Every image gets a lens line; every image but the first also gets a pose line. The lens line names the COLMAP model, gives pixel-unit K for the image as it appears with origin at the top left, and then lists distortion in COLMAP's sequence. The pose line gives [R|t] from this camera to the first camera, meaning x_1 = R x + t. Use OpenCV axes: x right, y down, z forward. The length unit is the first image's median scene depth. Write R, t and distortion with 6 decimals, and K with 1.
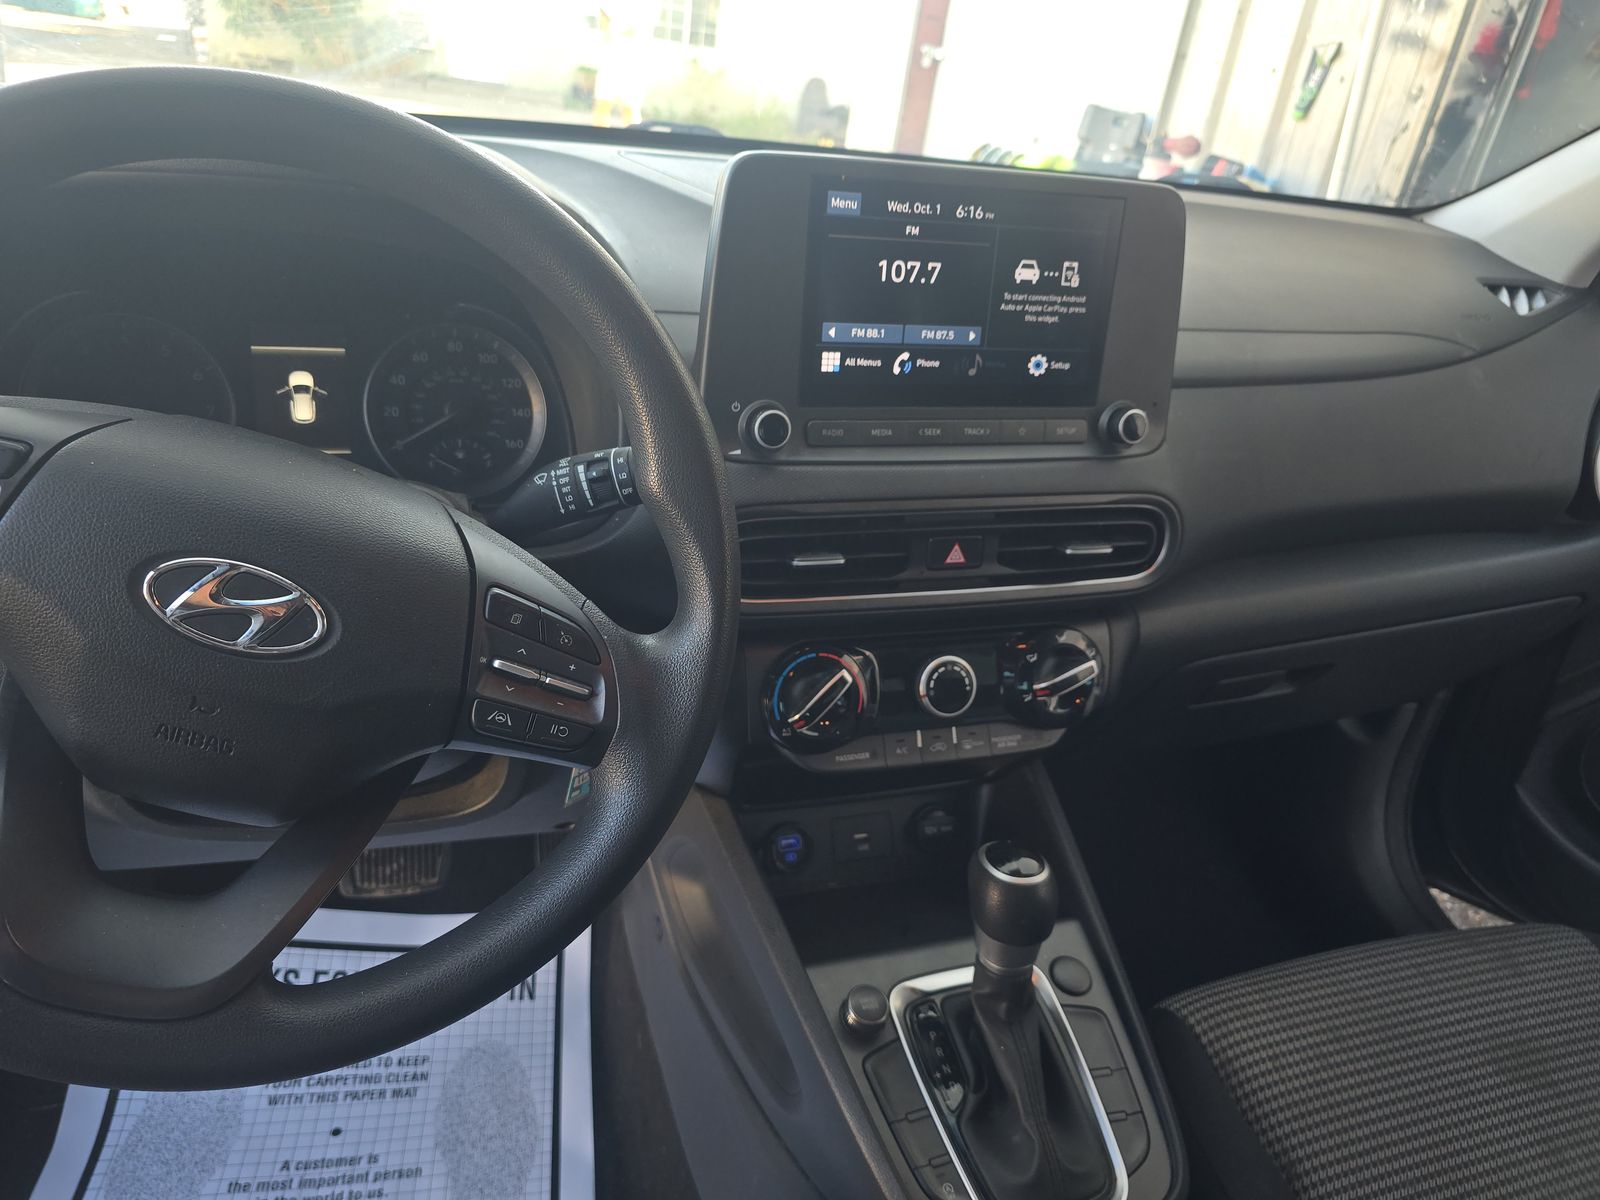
lens RADIAL K [[1084.7, 0, 804.0], [0, 1084.7, 608.7], [0, 0, 1]] dist [0.025729, -0.016757]
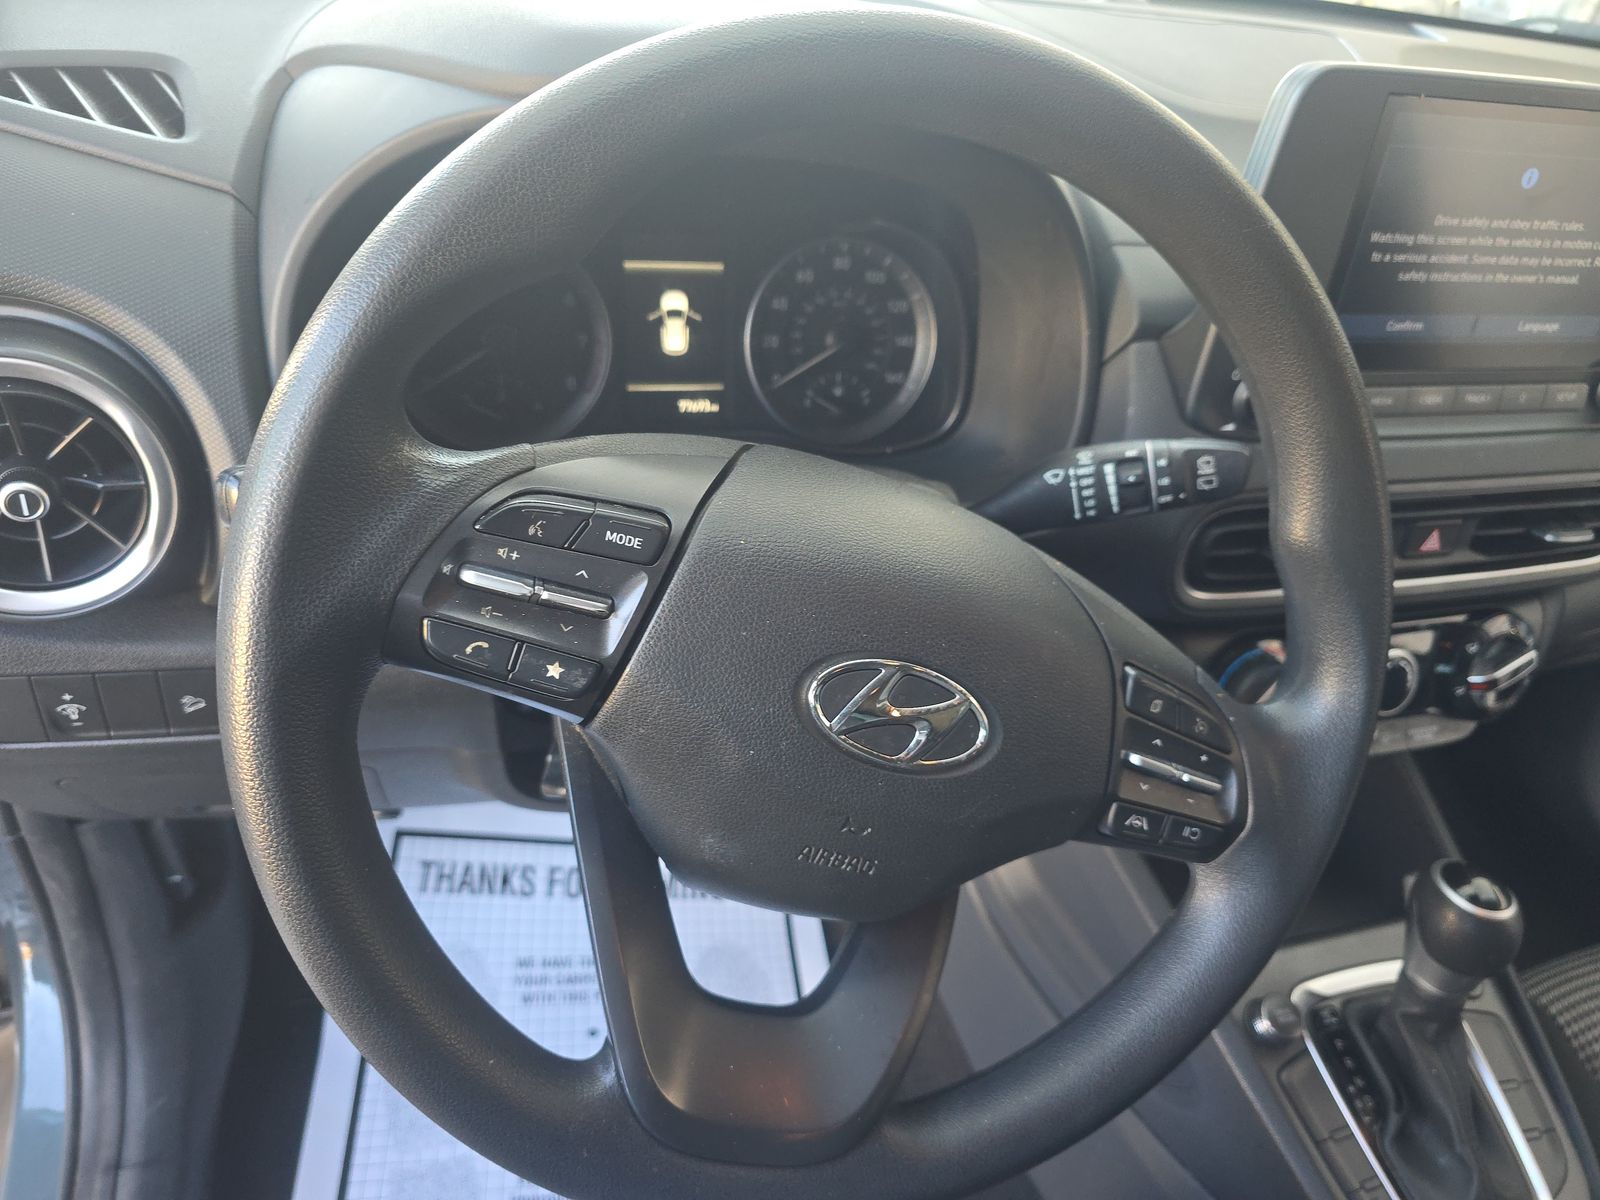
lens RADIAL K [[1084.7, 0, 791.7], [0, 1084.7, 600.2], [0, 0, 1]] dist [0.025729, -0.016757]
pose [[0.999220, 0.039429, -0.002350, -0.390722], [-0.038346, 0.982604, 0.181709, -0.151620], [0.009474, -0.181477, 0.983350, 0.132796]]
